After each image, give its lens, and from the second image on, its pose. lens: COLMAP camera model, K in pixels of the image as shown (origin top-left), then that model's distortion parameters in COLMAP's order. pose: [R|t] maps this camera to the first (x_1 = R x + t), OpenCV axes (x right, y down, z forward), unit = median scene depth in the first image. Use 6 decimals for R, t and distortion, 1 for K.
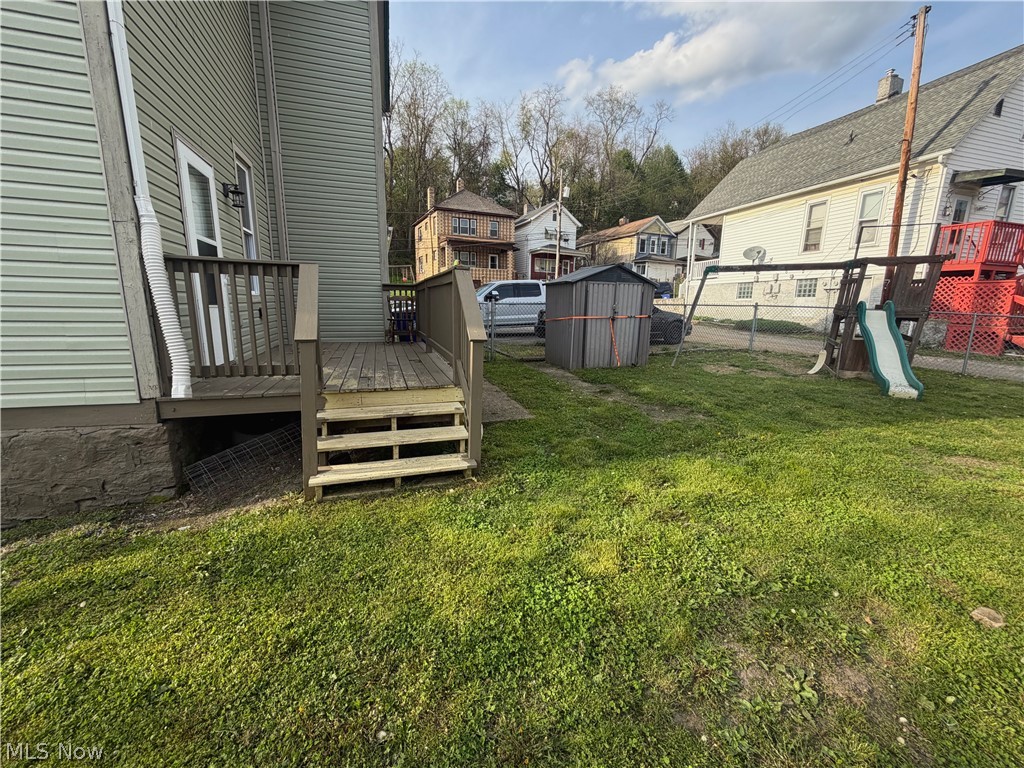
lens RADIAL K [[407.8, 0, 516.0], [0, 407.8, 381.9], [0, 0, 1]] dist [0.003331, 0.000007]
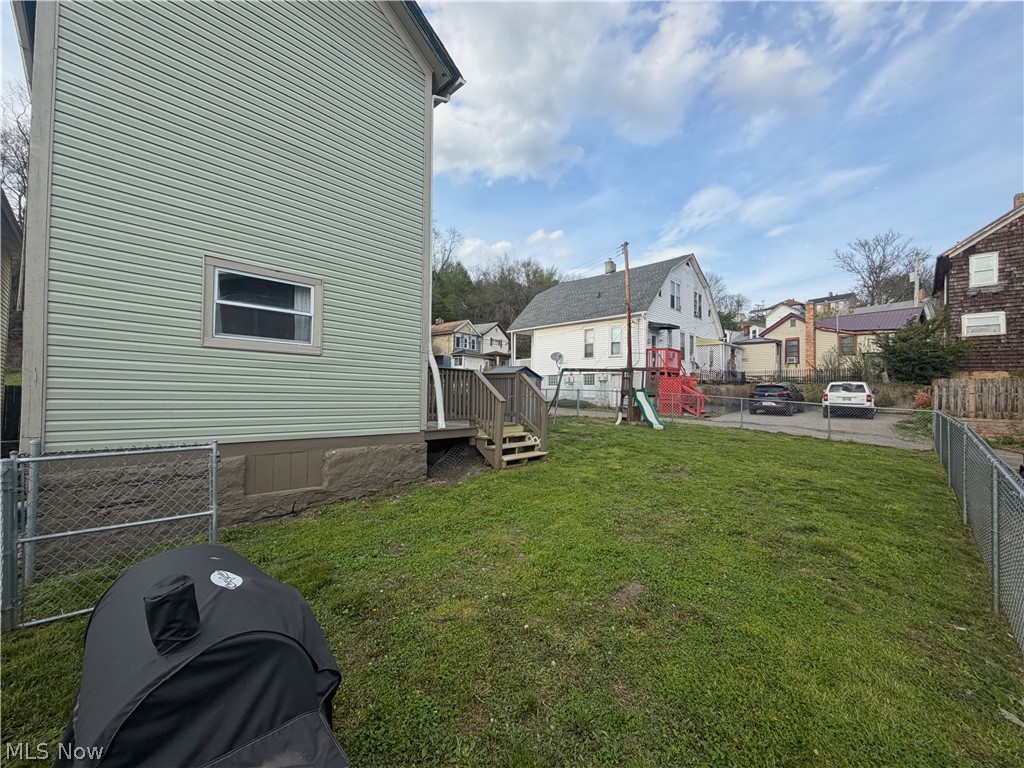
lens RADIAL K [[407.8, 0, 506.9], [0, 407.8, 386.8], [0, 0, 1]] dist [0.003331, 0.000007]
pose [[0.886610, 0.004090, 0.462500, -0.122368], [0.086593, 0.980812, -0.174671, 0.018790], [-0.454340, 0.194915, 0.869243, -0.090891]]
